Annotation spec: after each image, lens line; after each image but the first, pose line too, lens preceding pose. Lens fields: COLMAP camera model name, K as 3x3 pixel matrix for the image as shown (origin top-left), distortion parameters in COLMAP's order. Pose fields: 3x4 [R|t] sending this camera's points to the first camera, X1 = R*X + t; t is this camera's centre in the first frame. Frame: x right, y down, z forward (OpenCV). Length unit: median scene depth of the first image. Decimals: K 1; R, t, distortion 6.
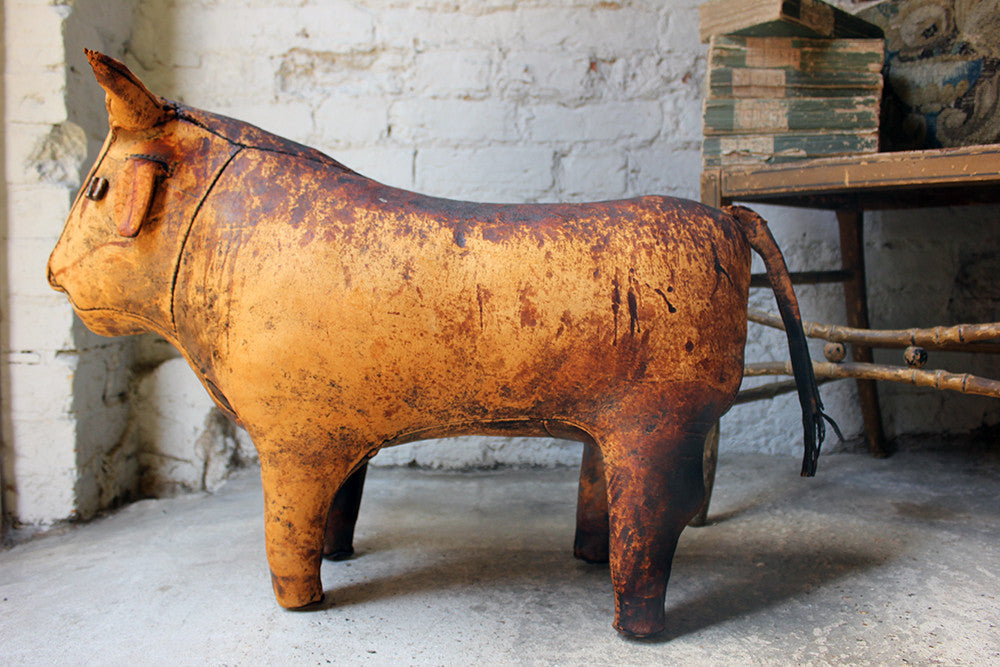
lens RADIAL K [[851.1, 0, 500.1], [0, 851.1, 336.2], [0, 0, 1]] dist [-0.157090, 0.155678]
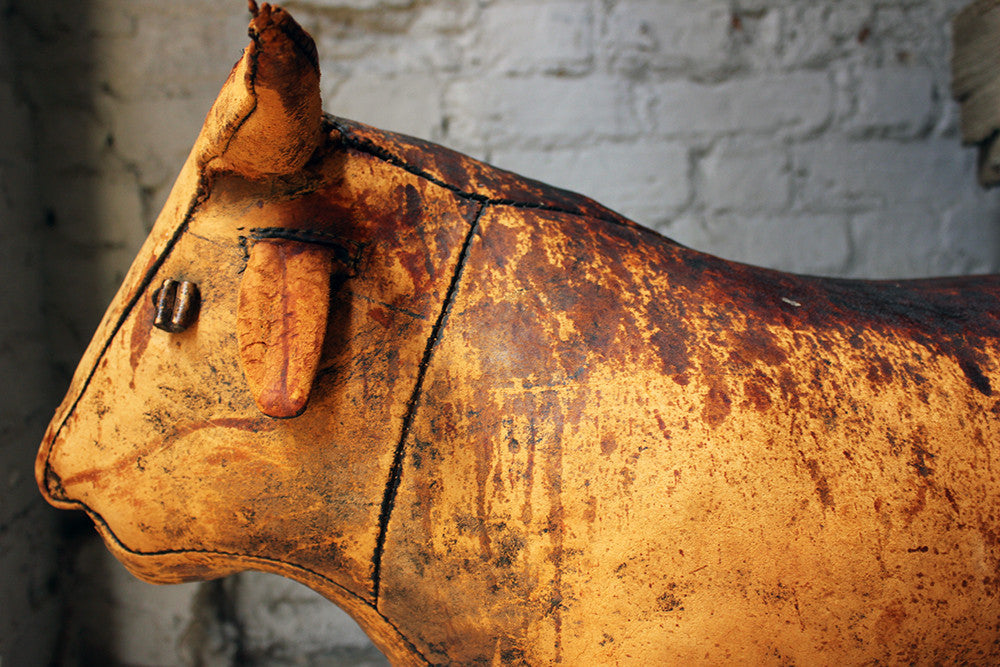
lens RADIAL K [[1006.5, 0, 496.0], [0, 1006.5, 336.5], [0, 0, 1]] dist [-0.164310, 0.231480]
pose [[0.987040, -0.068838, 0.144962, -0.261681], [0.068967, 0.997610, 0.004146, -0.100682], [-0.144901, 0.005906, 0.989429, 0.281894]]
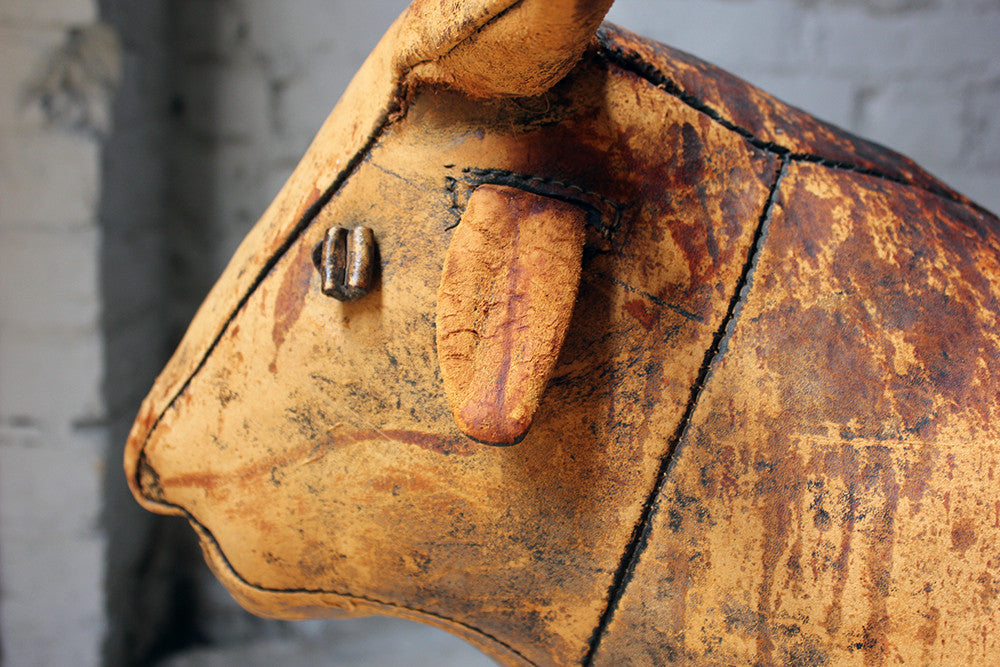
lens RADIAL K [[1133.4, 0, 502.7], [0, 1133.4, 332.1], [0, 0, 1]] dist [-0.095785, 0.013259]
pose [[0.996026, 0.016585, 0.087507, -0.309973], [-0.024382, 0.995751, 0.088796, -0.129032], [-0.085662, -0.090576, 0.992198, 0.363455]]
